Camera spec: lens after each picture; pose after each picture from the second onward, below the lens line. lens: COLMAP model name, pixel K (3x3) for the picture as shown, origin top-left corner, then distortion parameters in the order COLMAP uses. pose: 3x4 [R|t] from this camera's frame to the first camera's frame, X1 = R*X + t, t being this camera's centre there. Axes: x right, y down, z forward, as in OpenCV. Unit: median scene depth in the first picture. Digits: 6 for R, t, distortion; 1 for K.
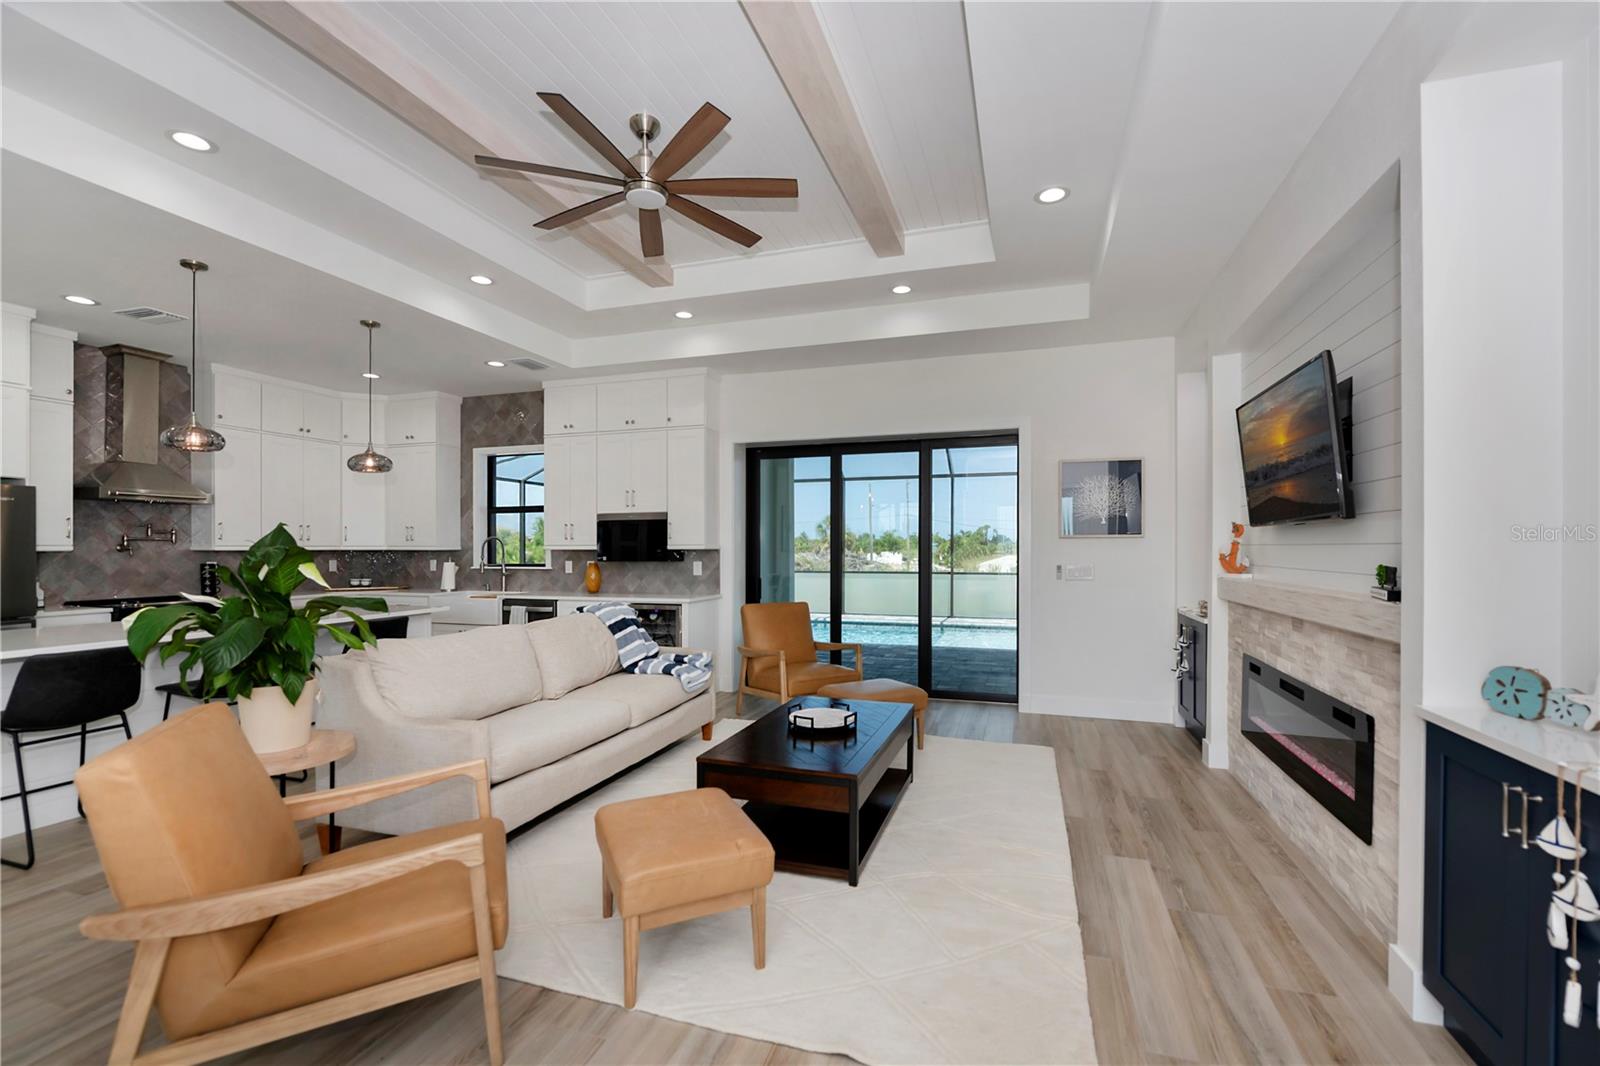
lens RADIAL K [[665.2, 0, 826.0], [0, 665.2, 549.3], [0, 0, 1]] dist [-0.003173, -0.000855]
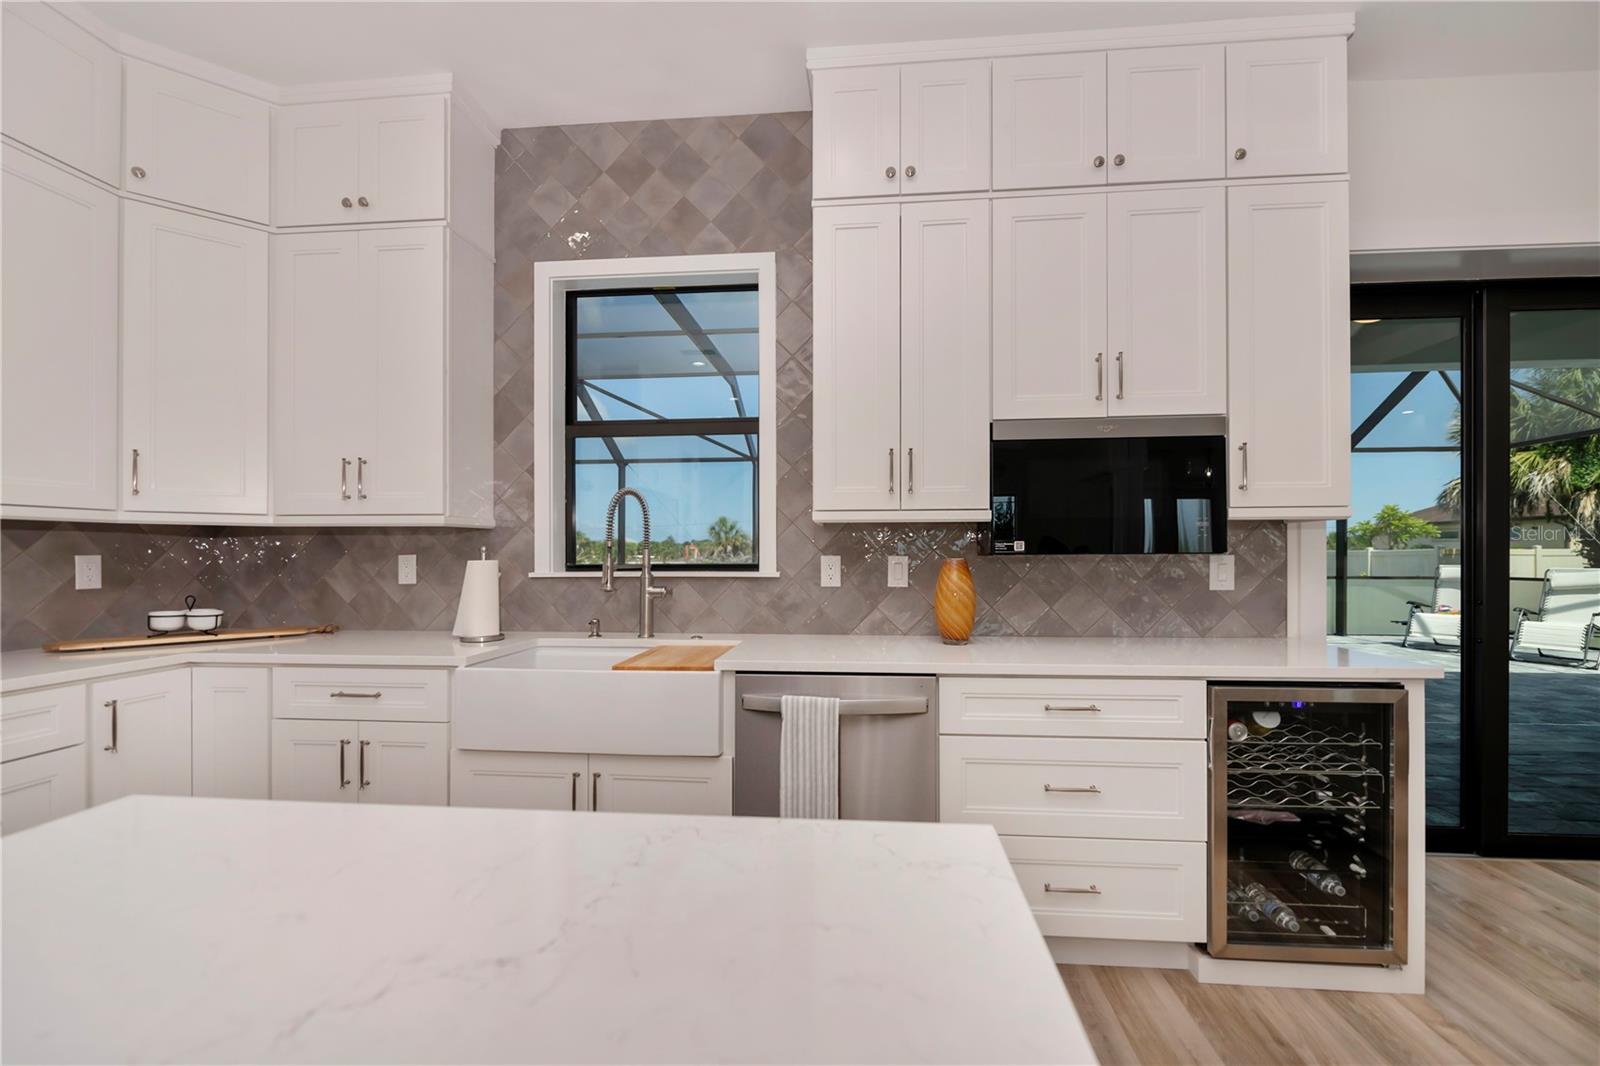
lens RADIAL K [[638.3, 0, 818.2], [0, 638.3, 553.1], [0, 0, 1]] dist [-0.001335, -0.001401]
pose [[0.976759, -0.000564, 0.214340, -0.498196], [0.000912, 0.999998, -0.001524, 0.017529], [-0.214339, 0.001685, 0.976758, 0.671123]]
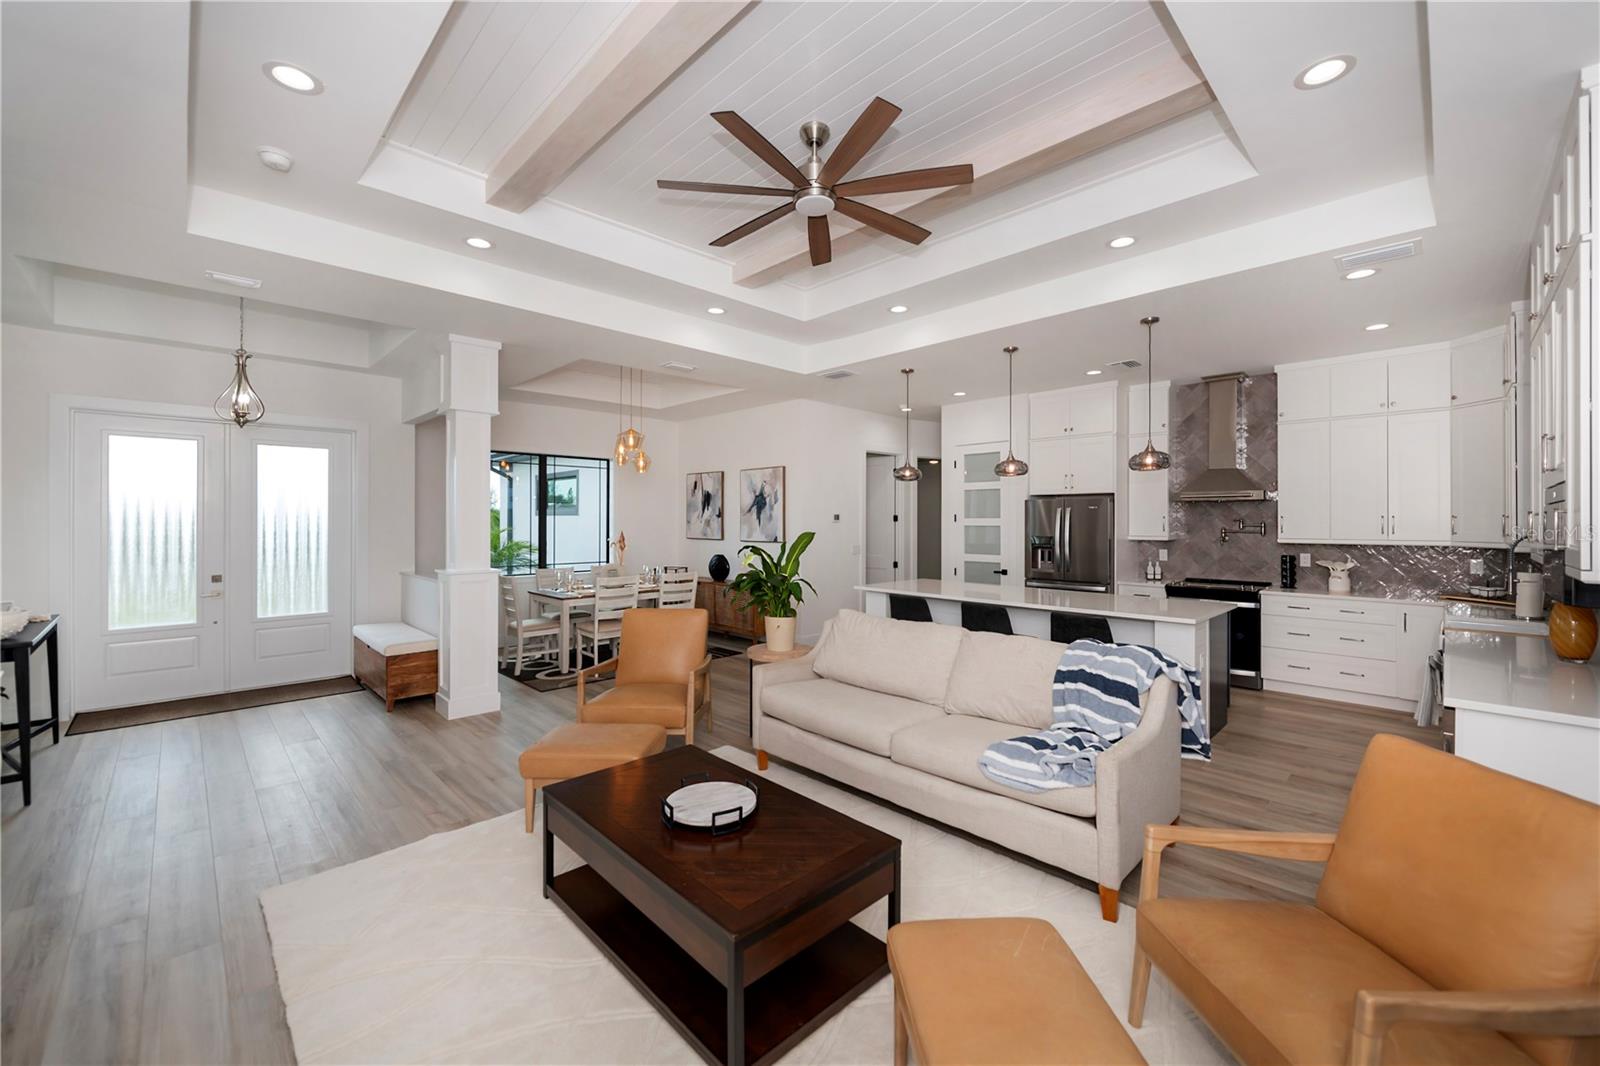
lens RADIAL K [[638.3, 0, 804.9], [0, 638.3, 520.9], [0, 0, 1]] dist [-0.001335, -0.001401]
pose [[-0.471884, 0.001036, -0.881660, 0.294538], [-0.002950, 0.999992, 0.002754, -0.030562], [0.881655, 0.003900, -0.471878, 0.738085]]
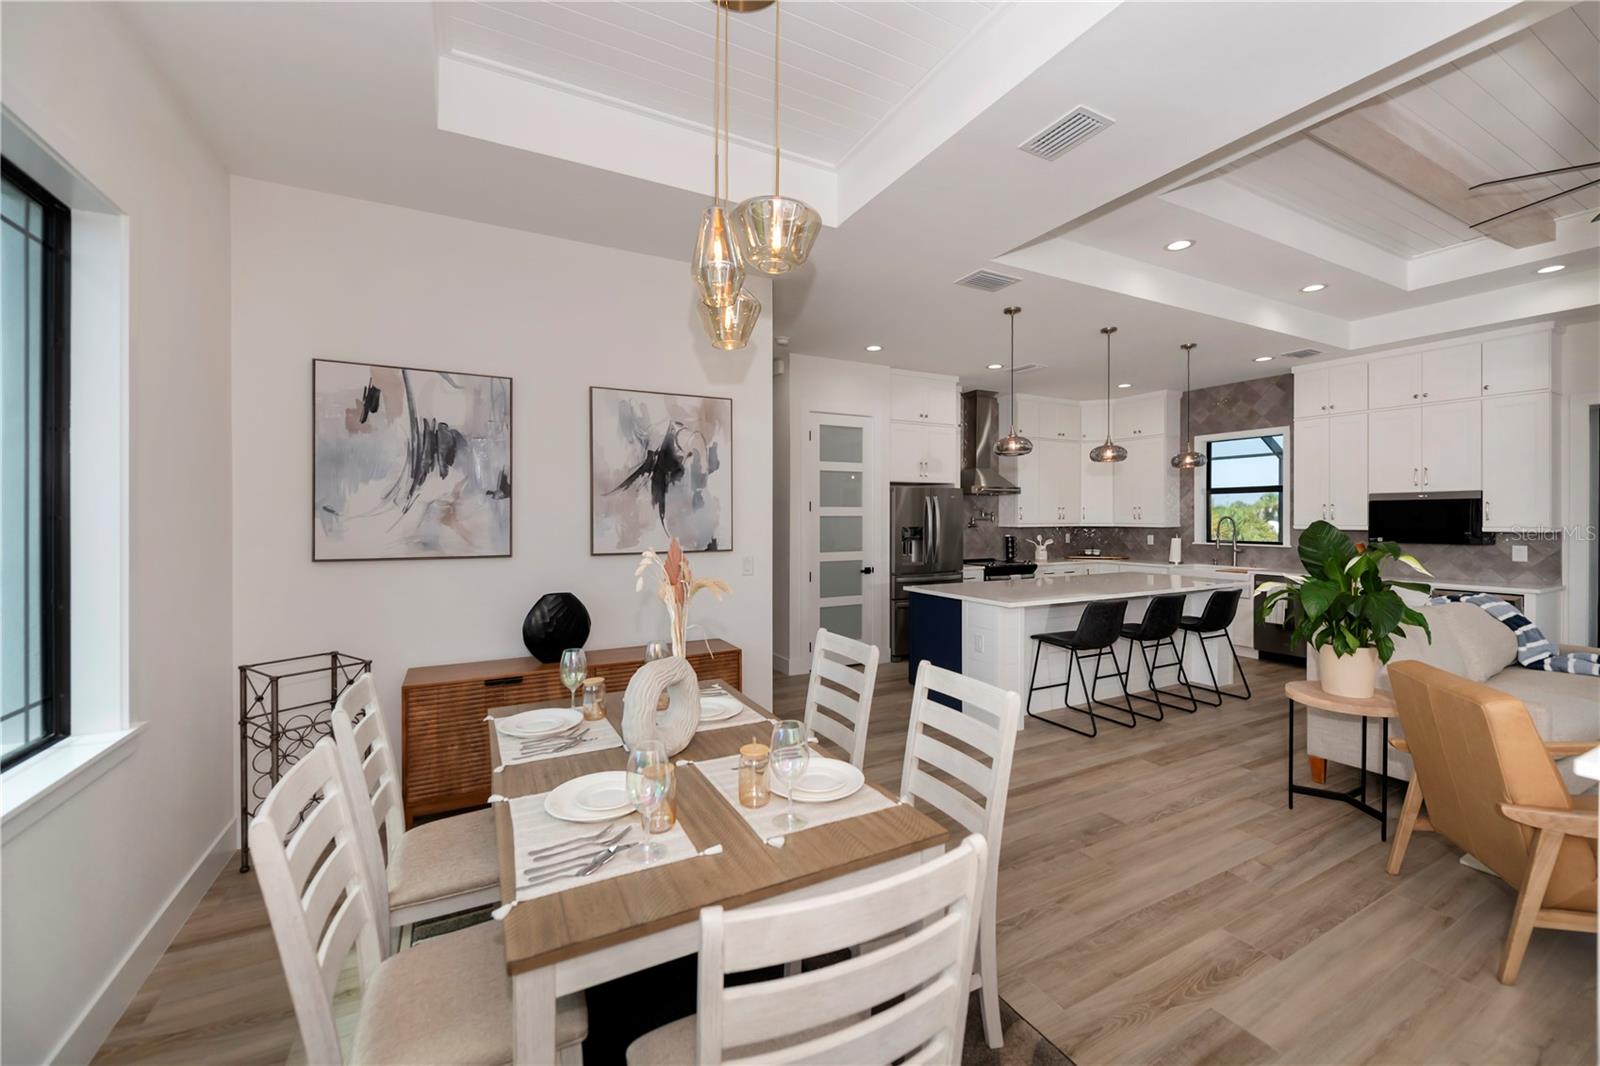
lens RADIAL K [[638.3, 0, 809.9], [0, 638.3, 517.4], [0, 0, 1]] dist [-0.001335, -0.001401]
pose [[0.714406, 0.002653, -0.699727, -0.269074], [-0.001200, 0.999996, 0.002565, -0.019513], [0.699731, -0.000993, 0.714406, -0.239794]]
